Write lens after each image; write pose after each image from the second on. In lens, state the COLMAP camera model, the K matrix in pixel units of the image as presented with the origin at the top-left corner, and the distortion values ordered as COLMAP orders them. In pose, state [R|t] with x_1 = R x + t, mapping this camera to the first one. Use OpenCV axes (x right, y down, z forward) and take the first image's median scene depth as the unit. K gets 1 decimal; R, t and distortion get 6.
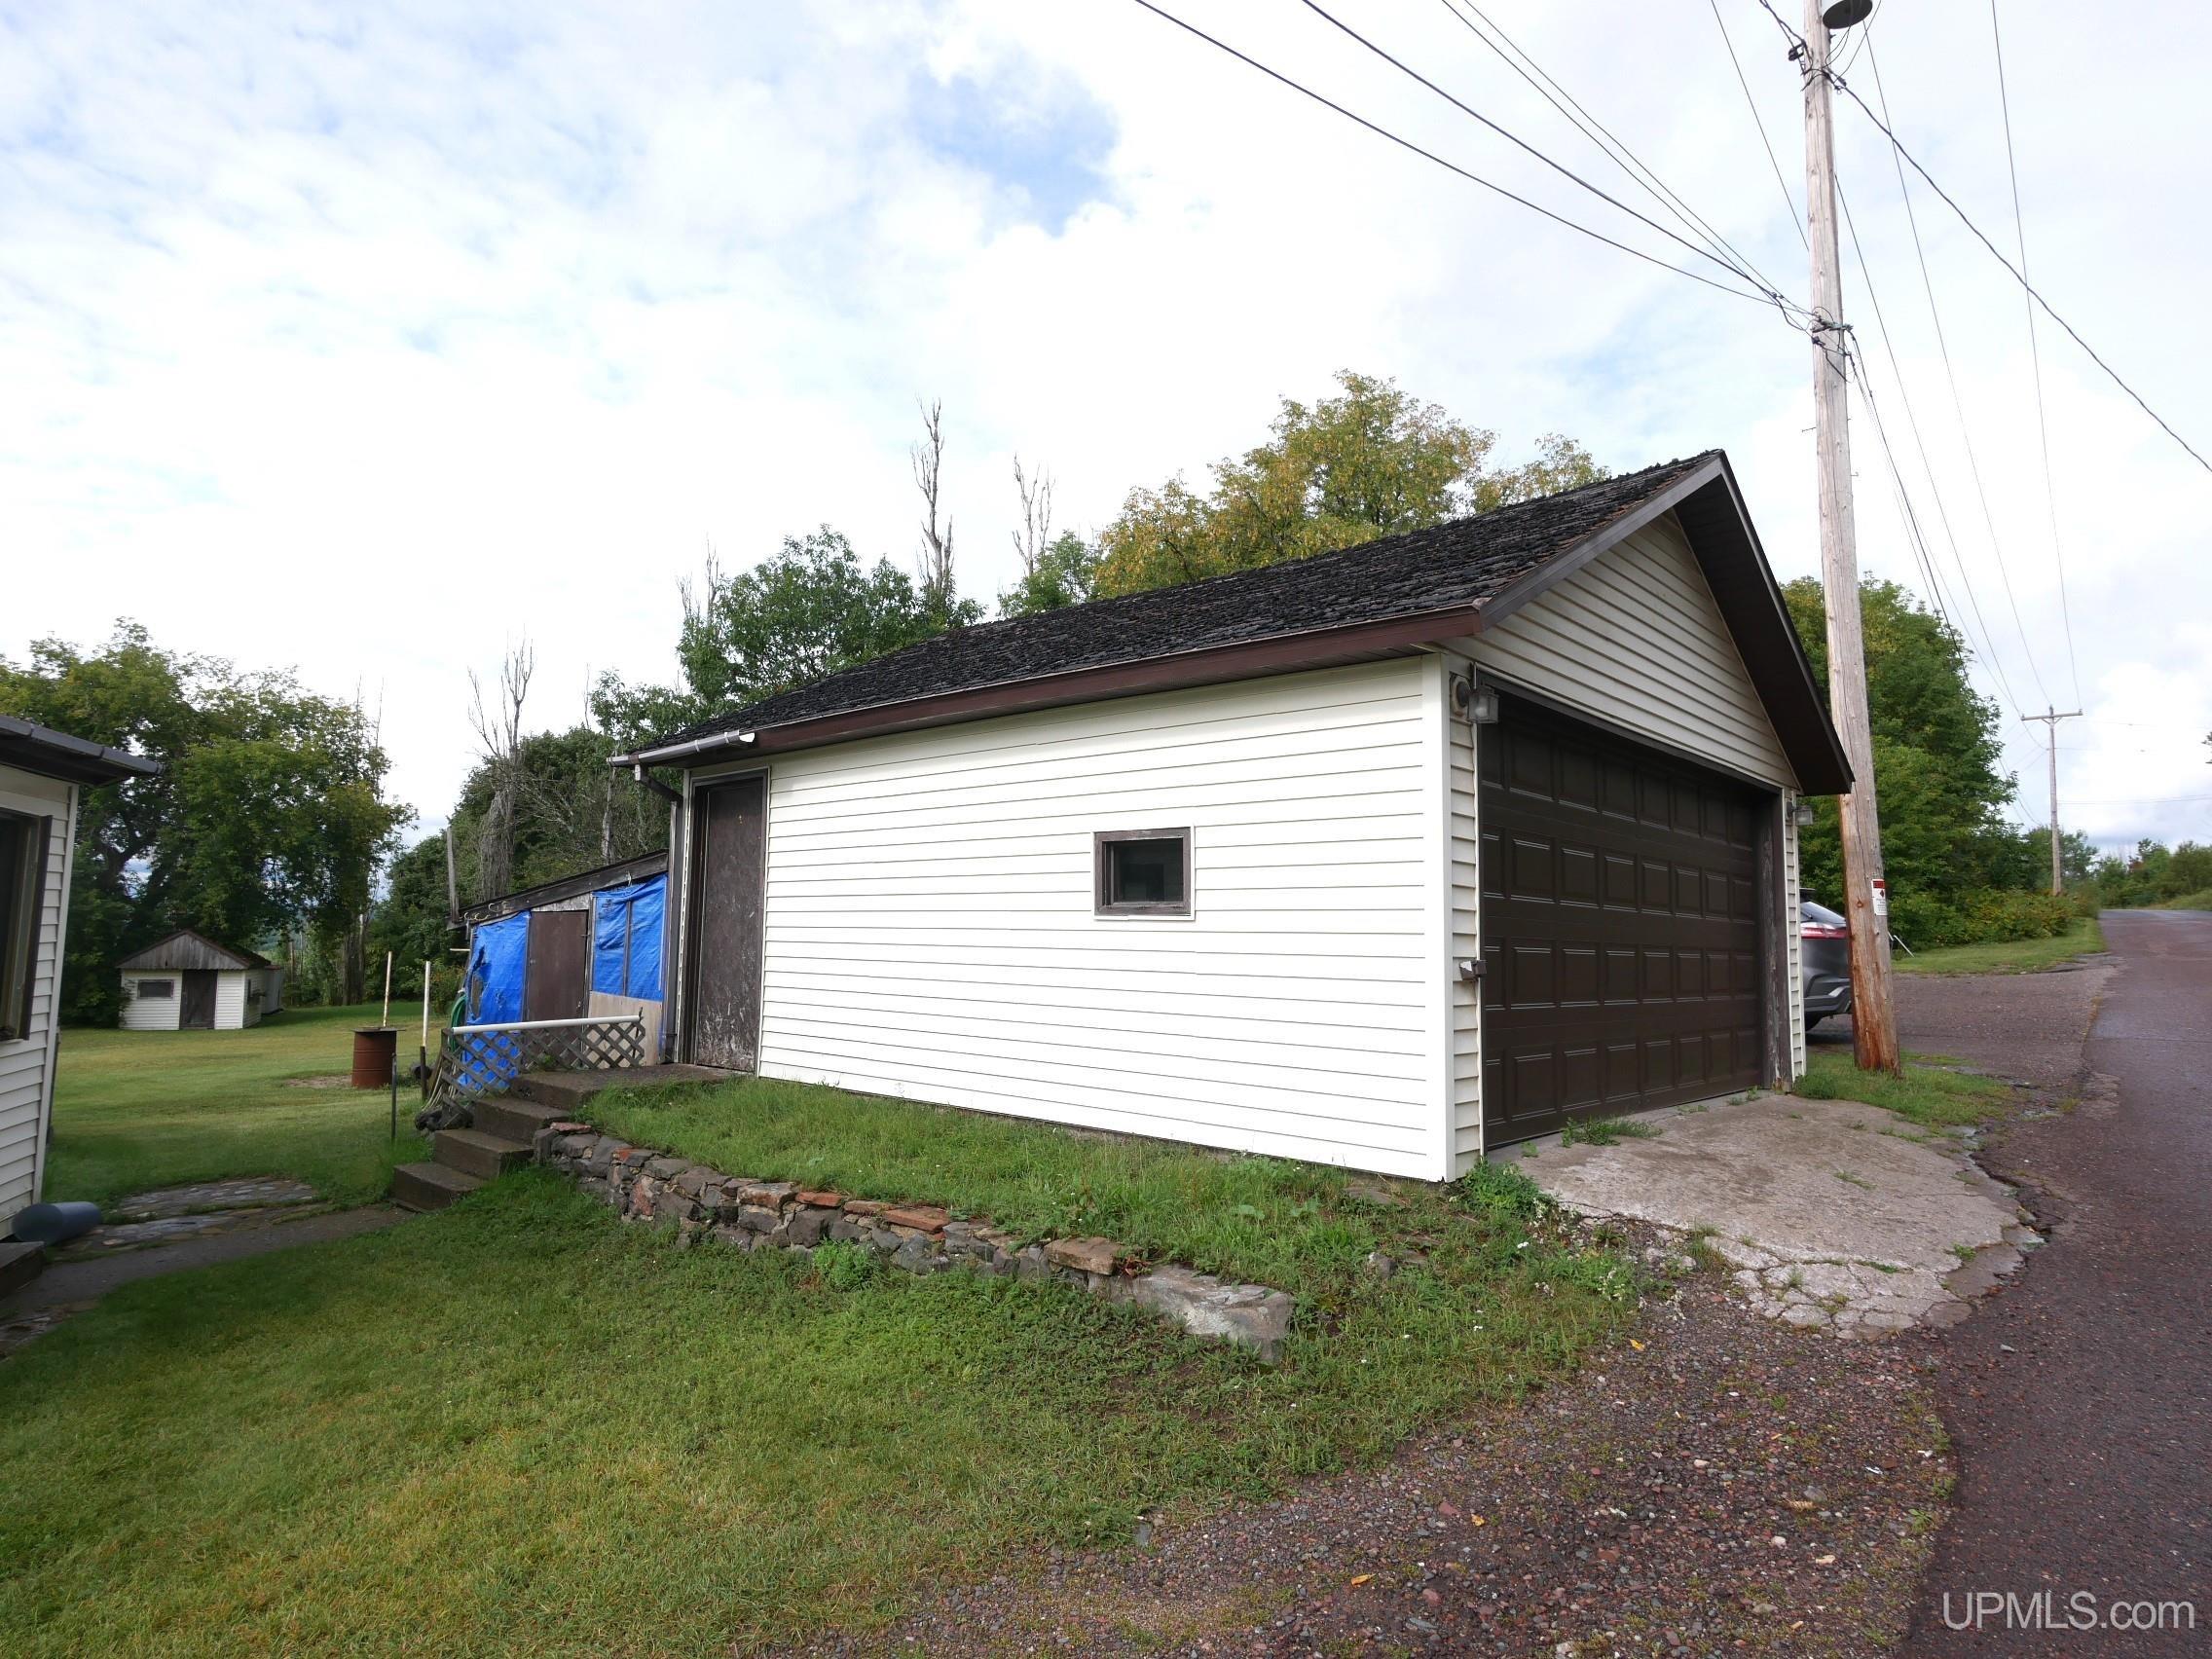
lens RADIAL K [[1276.7, 0, 1104.5], [0, 1276.7, 829.7], [0, 0, 1]] dist [-0.000772, 0.000936]
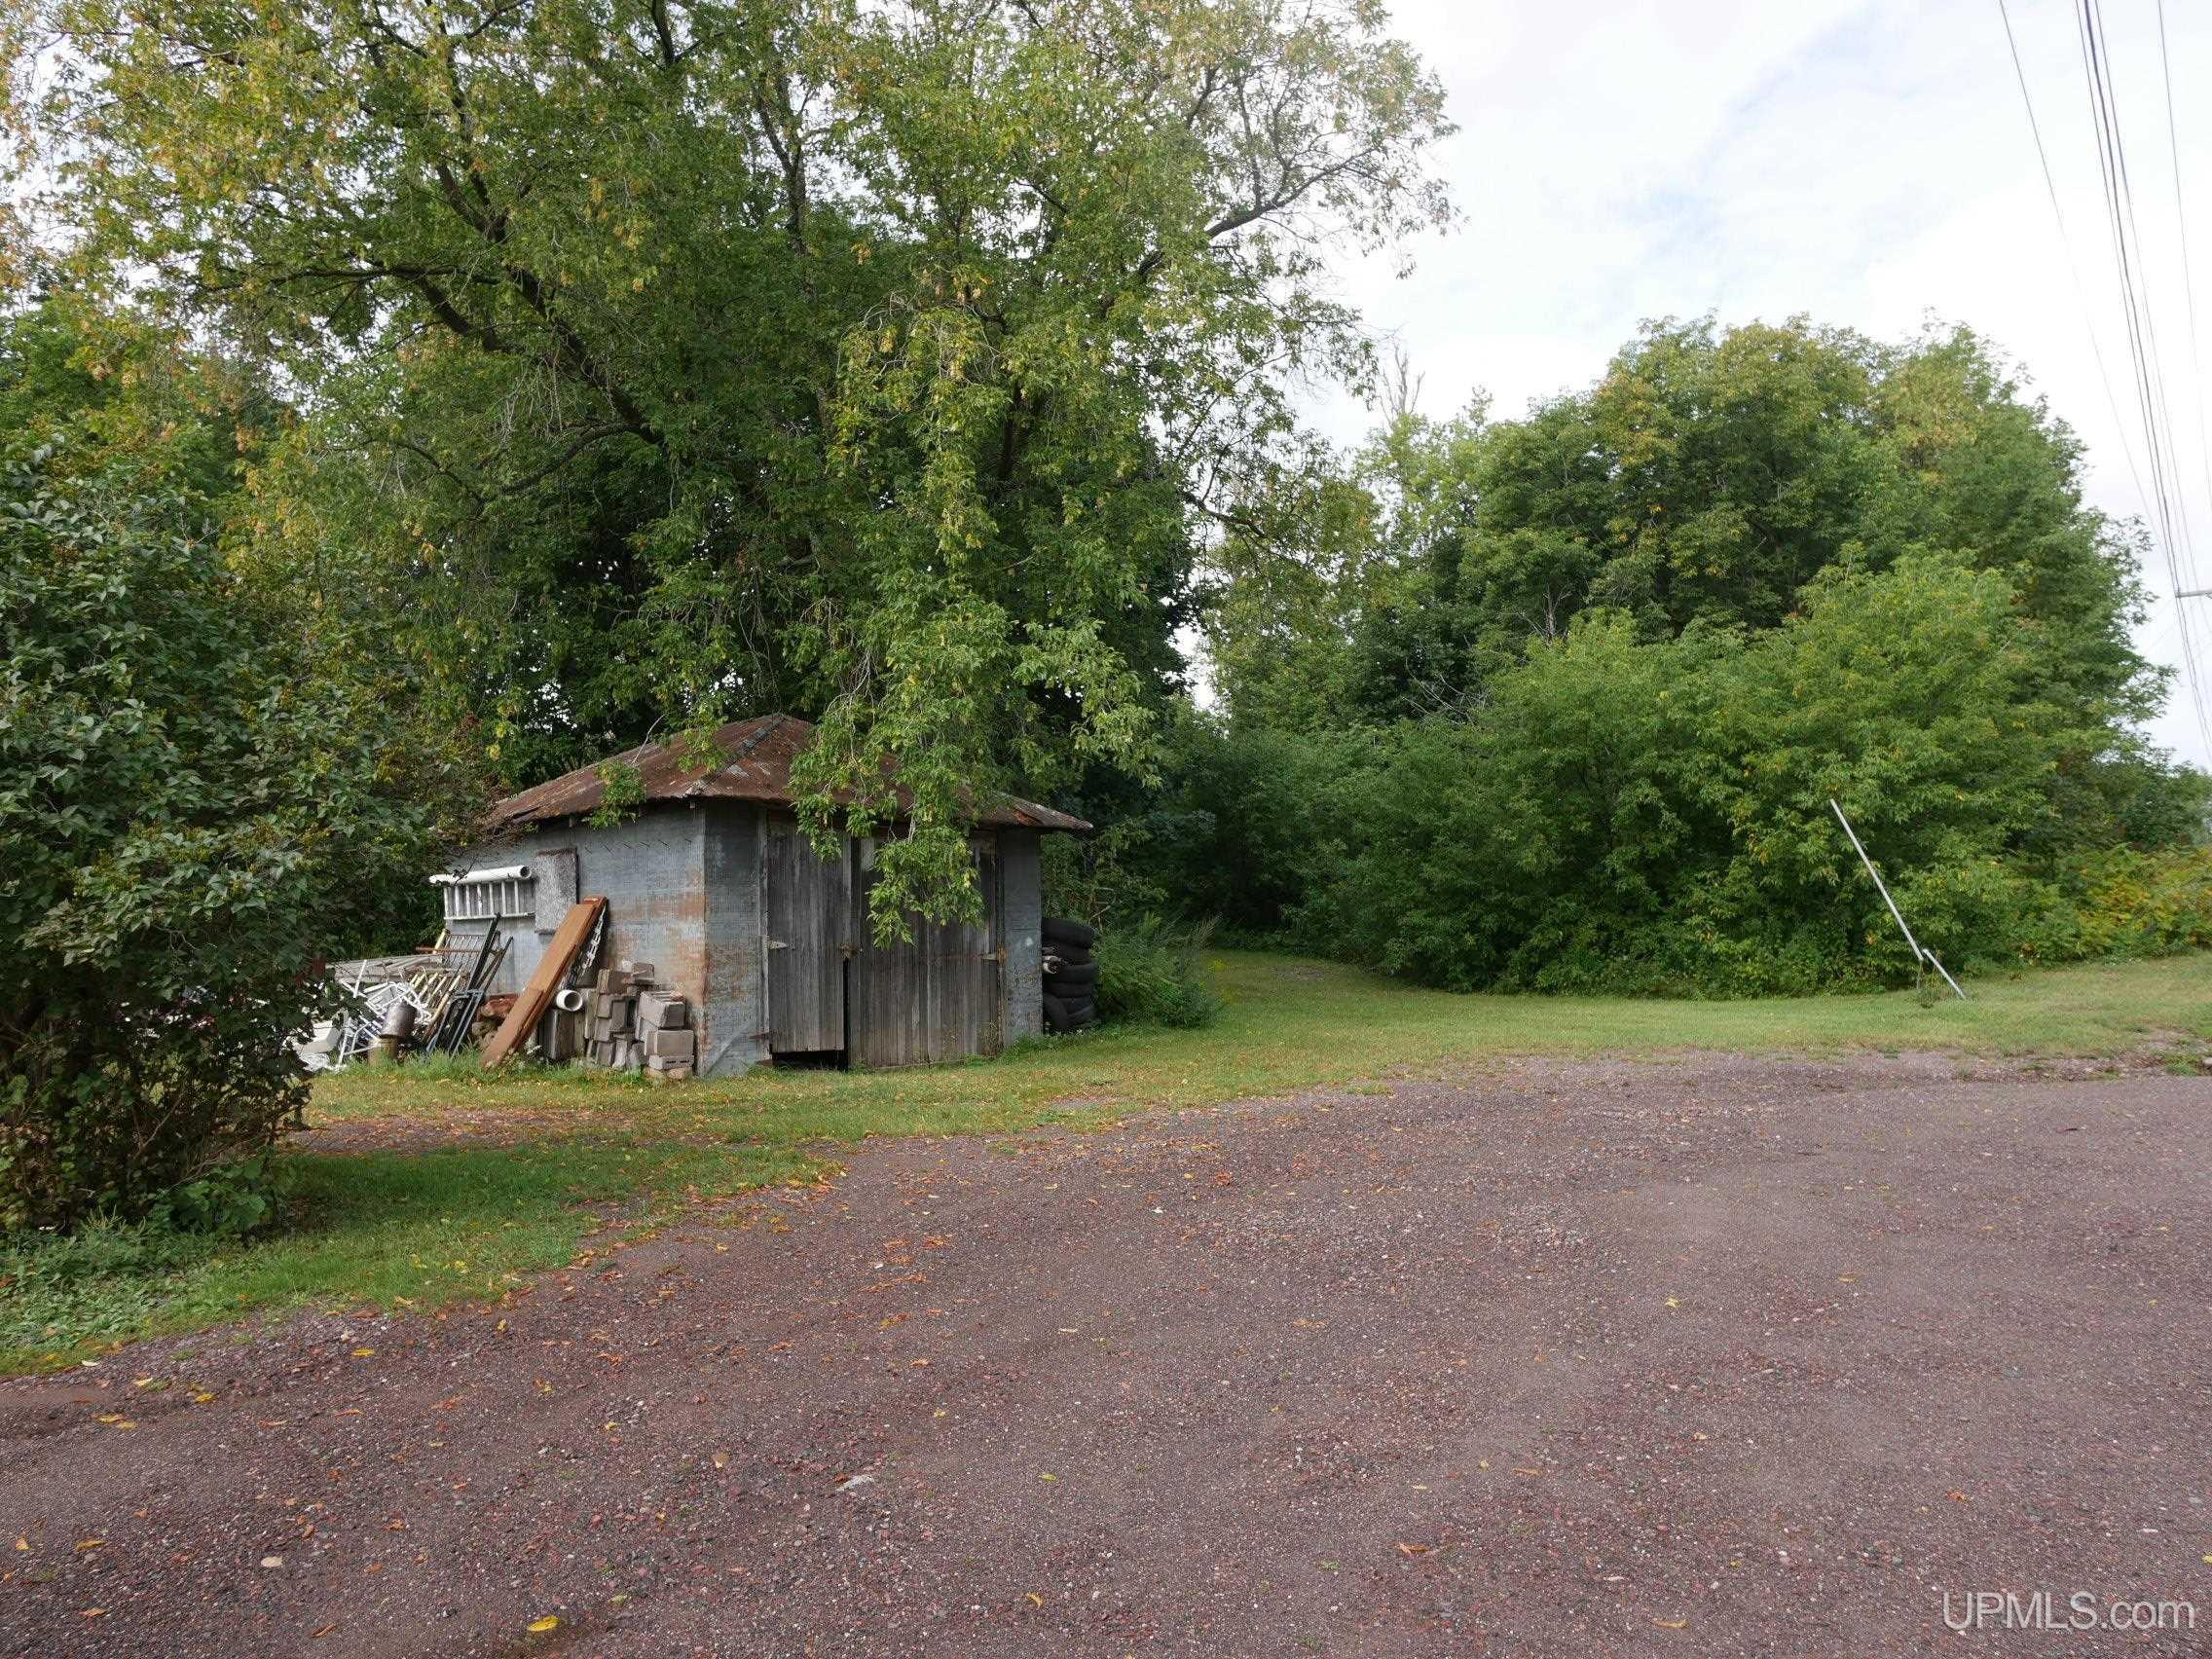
lens RADIAL K [[1541.1, 0, 1104.9], [0, 1541.1, 828.5], [0, 0, 1]] dist [0.001343, 0.000444]
pose [[0.999680, 0.001265, 0.025276, 0.256906], [-0.002113, 0.999435, 0.033558, 0.017022], [-0.025220, -0.033600, 0.999117, 0.376641]]
